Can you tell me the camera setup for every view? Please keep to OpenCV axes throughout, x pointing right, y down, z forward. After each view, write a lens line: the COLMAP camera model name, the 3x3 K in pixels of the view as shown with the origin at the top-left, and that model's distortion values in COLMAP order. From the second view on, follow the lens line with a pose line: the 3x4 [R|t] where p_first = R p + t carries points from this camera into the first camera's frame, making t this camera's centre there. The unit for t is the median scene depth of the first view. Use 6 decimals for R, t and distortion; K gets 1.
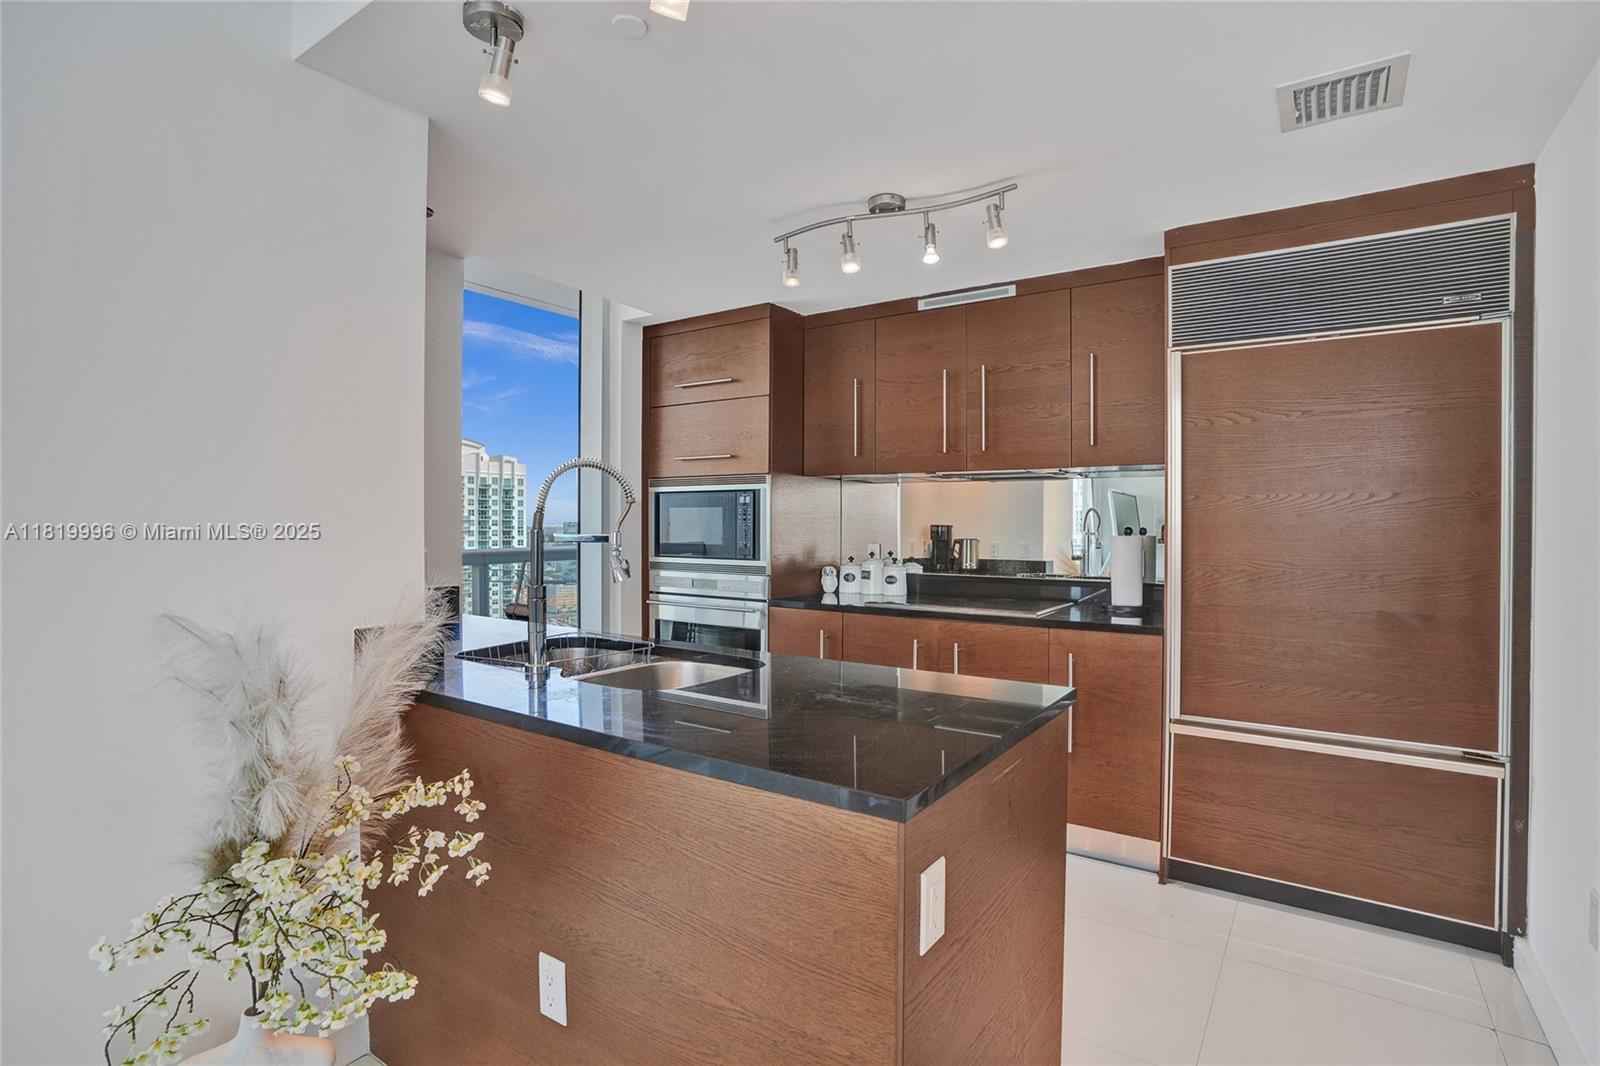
lens RADIAL K [[791.9, 0, 795.8], [0, 791.9, 531.3], [0, 0, 1]] dist [-0.001964, -0.000079]
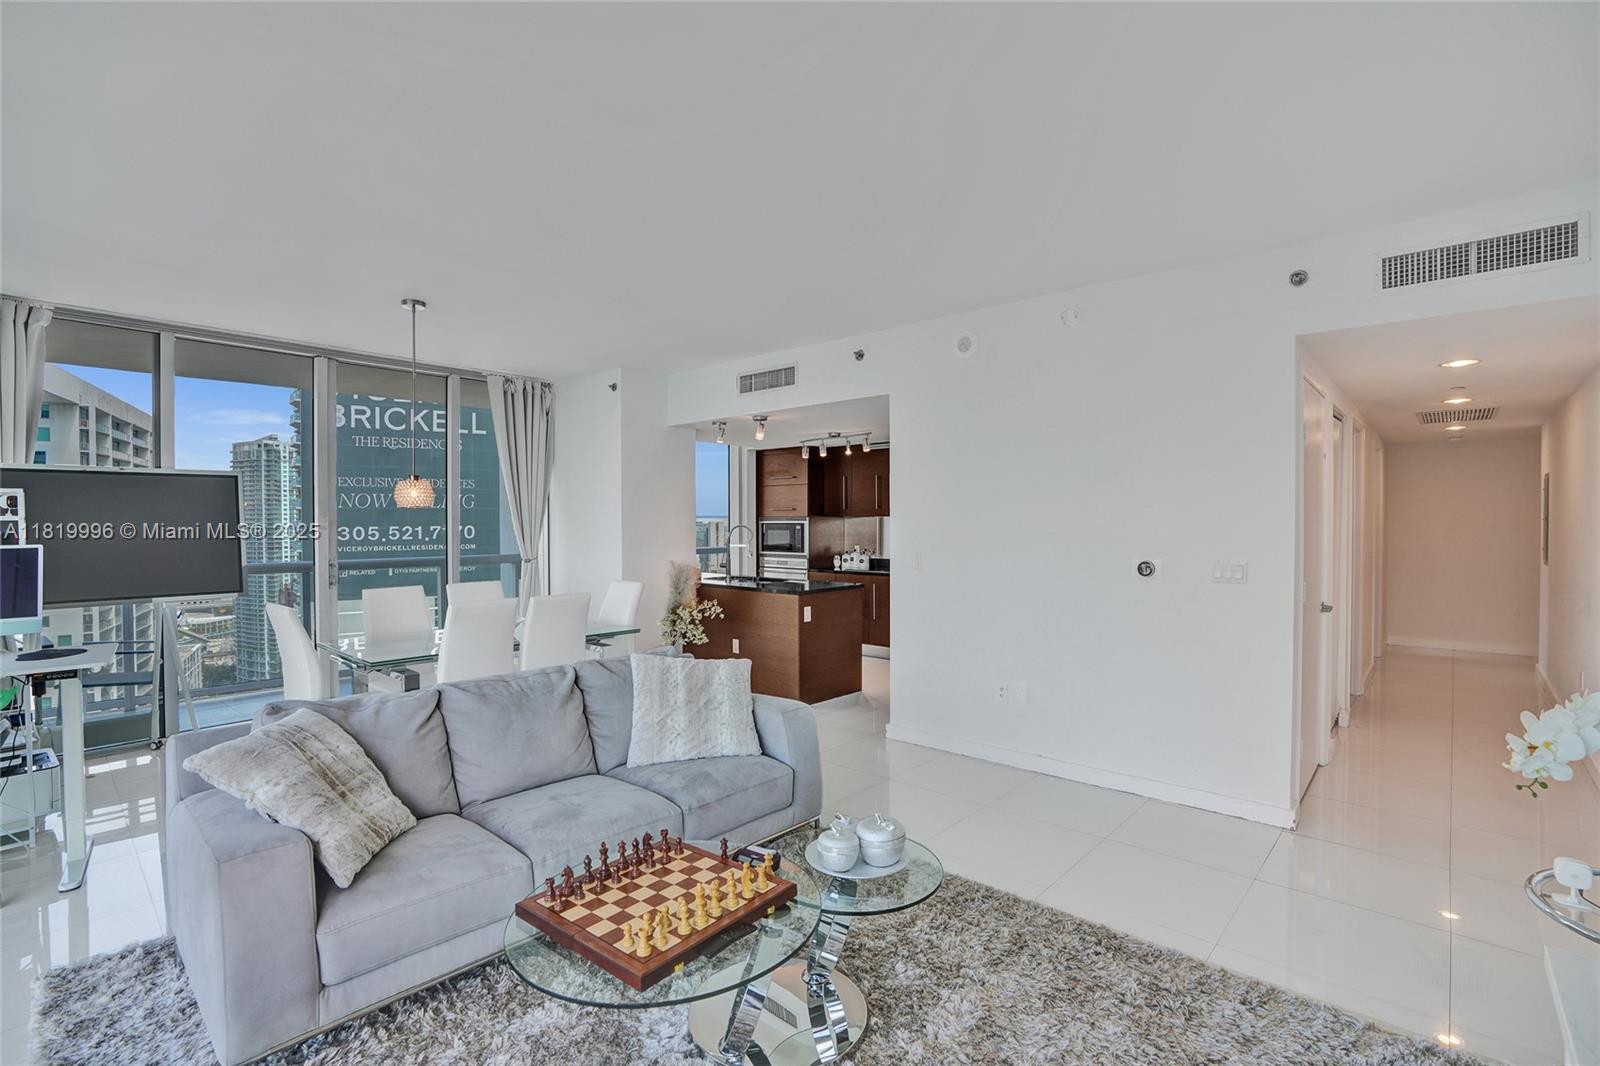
lens RADIAL K [[751.0, 0, 801.3], [0, 751.0, 530.7], [0, 0, 1]] dist [-0.048447, 0.022393]
pose [[0.990792, -0.004266, -0.135328, 0.239475], [0.004444, 0.999990, 0.001011, -0.030498], [0.135322, -0.001604, 0.990800, -1.188518]]
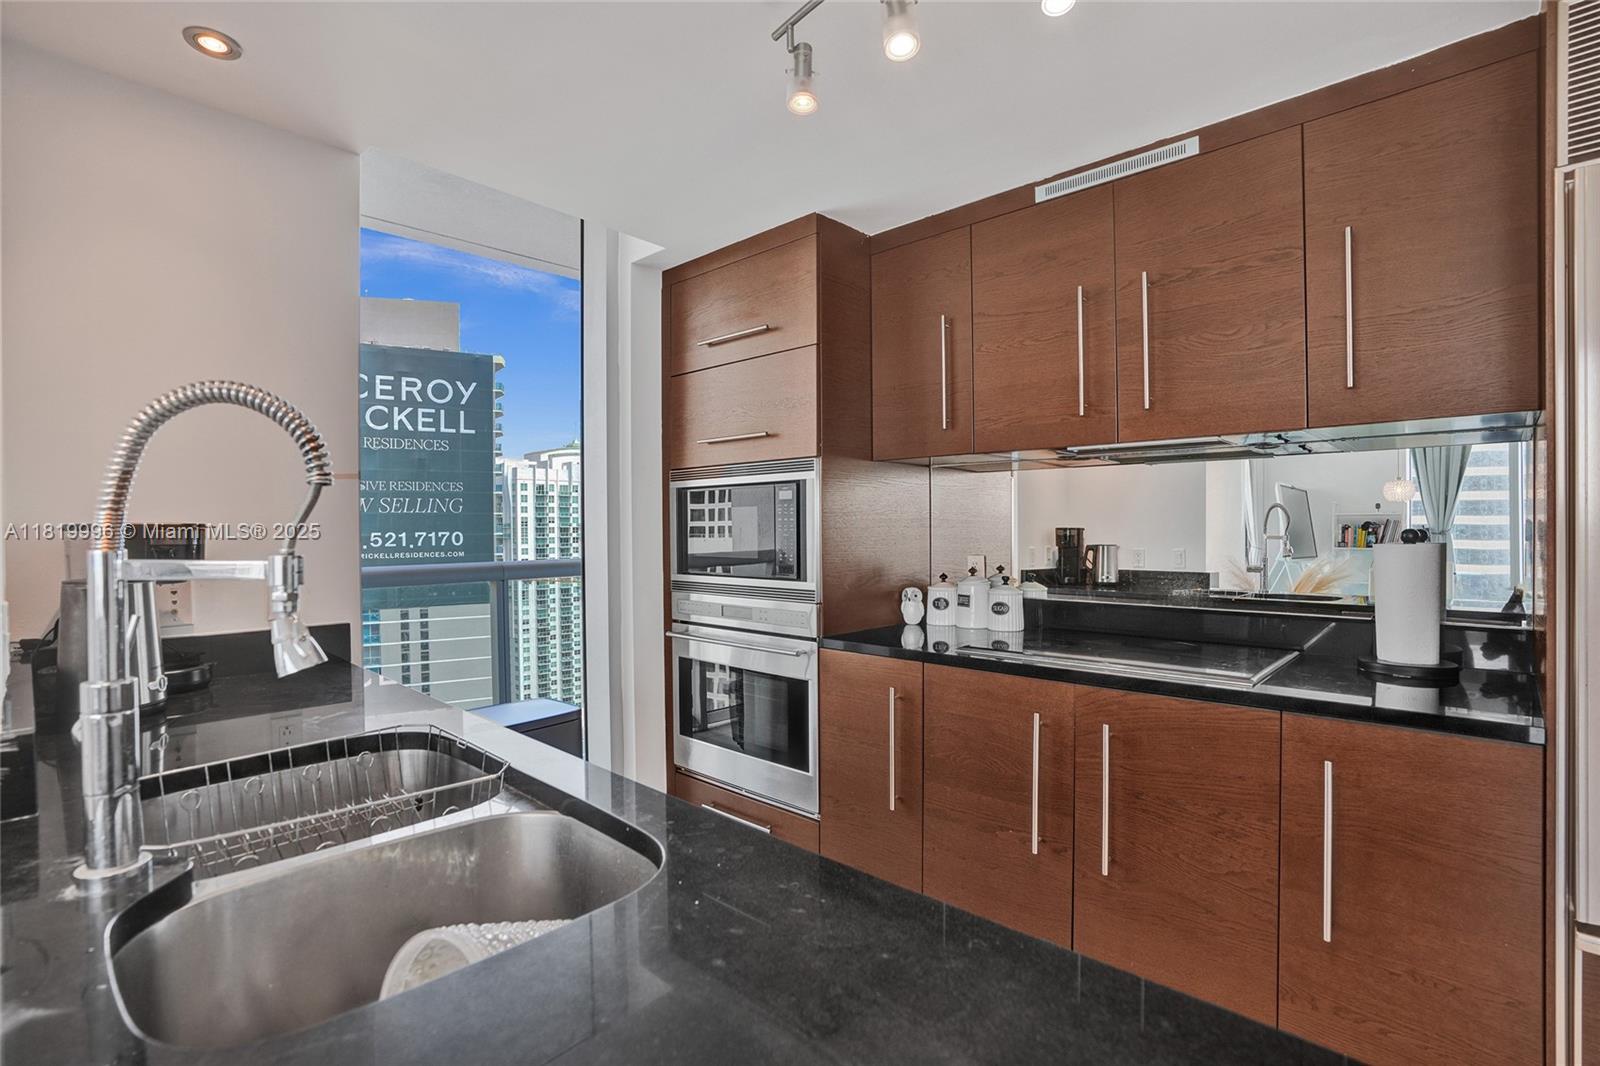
lens RADIAL K [[762.2, 0, 797.8], [0, 762.2, 529.9], [0, 0, 1]] dist [-0.018307, 0.000634]
pose [[0.987874, -0.009284, -0.154983, 0.048785], [0.008188, 0.999937, -0.007710, -0.003476], [0.155044, 0.006348, 0.987887, 0.313257]]
